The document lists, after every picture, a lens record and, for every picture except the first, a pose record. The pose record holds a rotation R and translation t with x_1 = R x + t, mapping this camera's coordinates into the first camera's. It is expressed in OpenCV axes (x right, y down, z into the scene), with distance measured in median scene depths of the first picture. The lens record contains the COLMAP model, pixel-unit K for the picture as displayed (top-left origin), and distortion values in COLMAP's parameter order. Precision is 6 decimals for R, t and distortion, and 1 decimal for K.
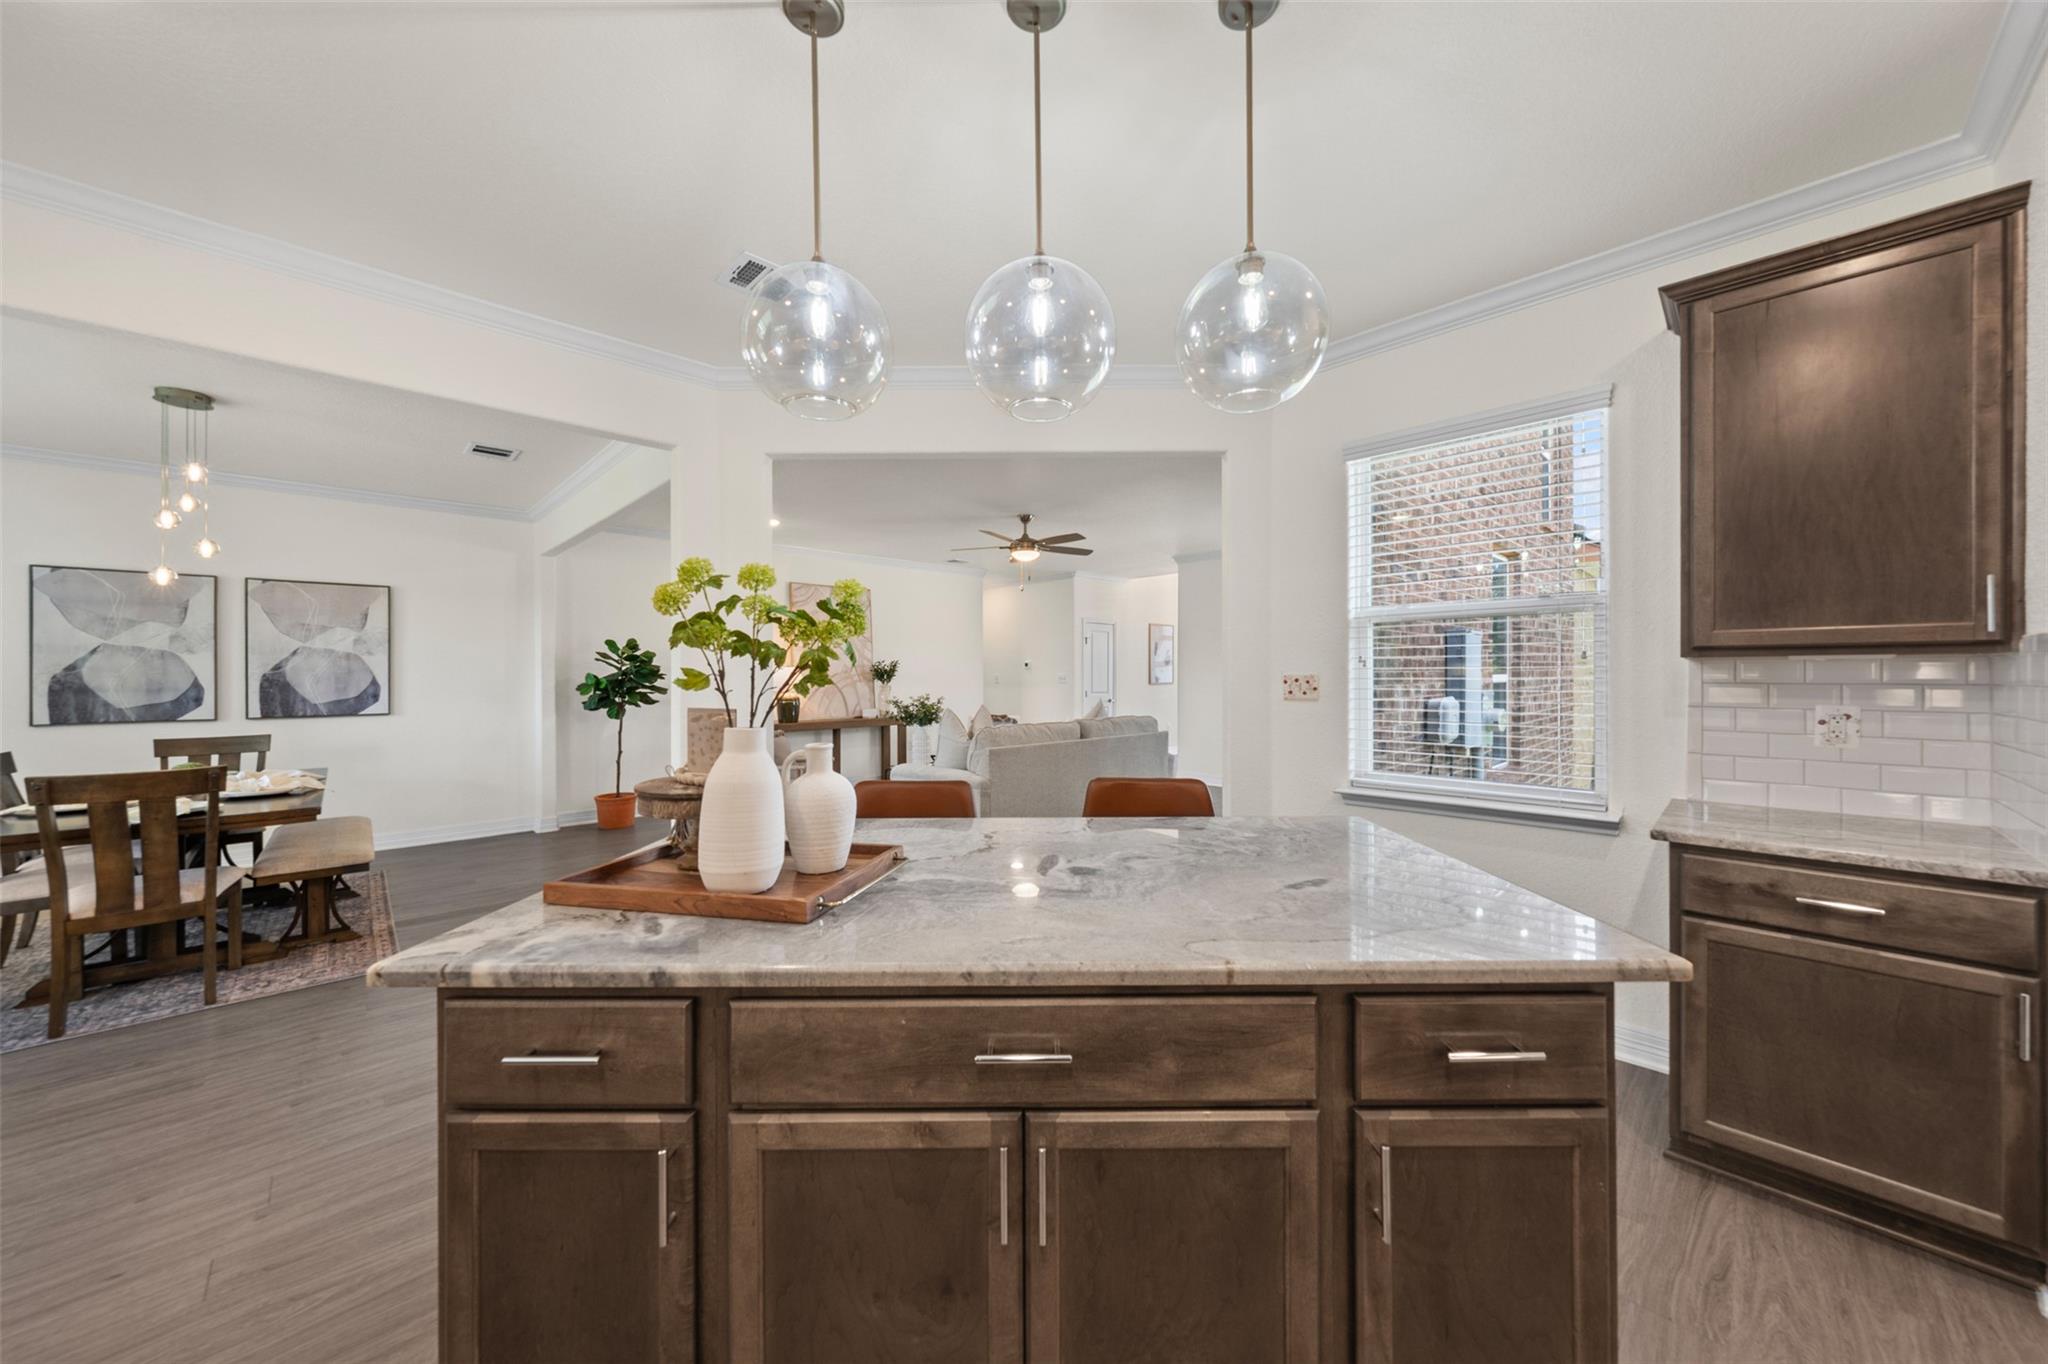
lens RADIAL K [[697.7, 0, 1024.0], [0, 697.7, 682.0], [0, 0, 1]] dist [0.000159, 0.000014]
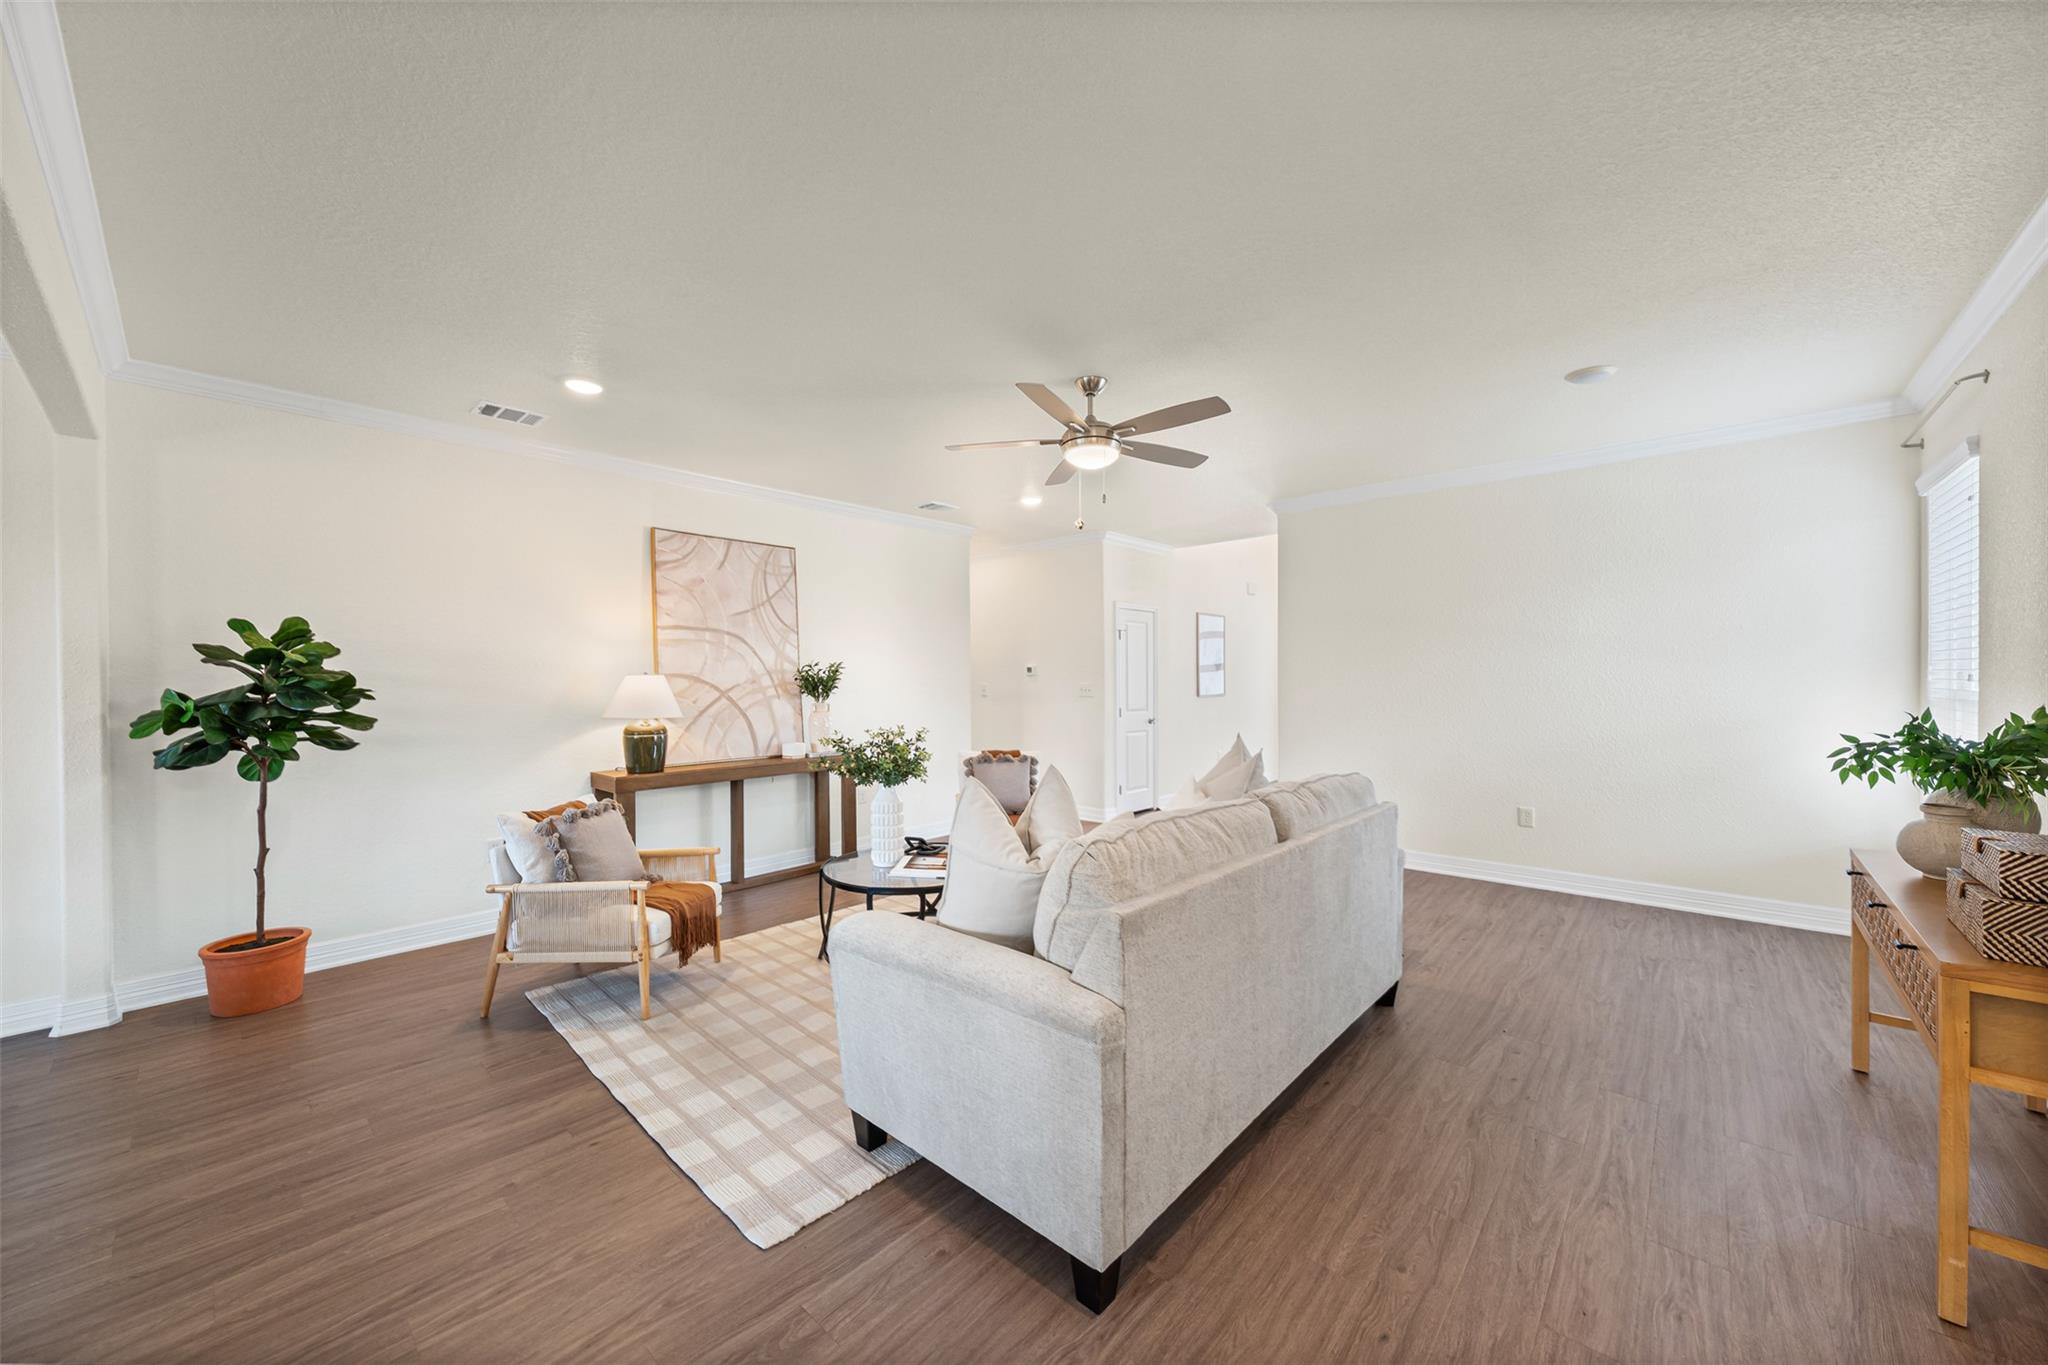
lens RADIAL K [[756.6, 0, 1024.0], [0, 756.6, 682.5], [0, 0, 1]] dist [-0.021815, -0.000047]
pose [[0.998246, -0.003870, 0.059071, -0.074341], [0.004305, 0.999965, -0.007240, -0.009597], [-0.059041, 0.007482, 0.998228, 0.406760]]
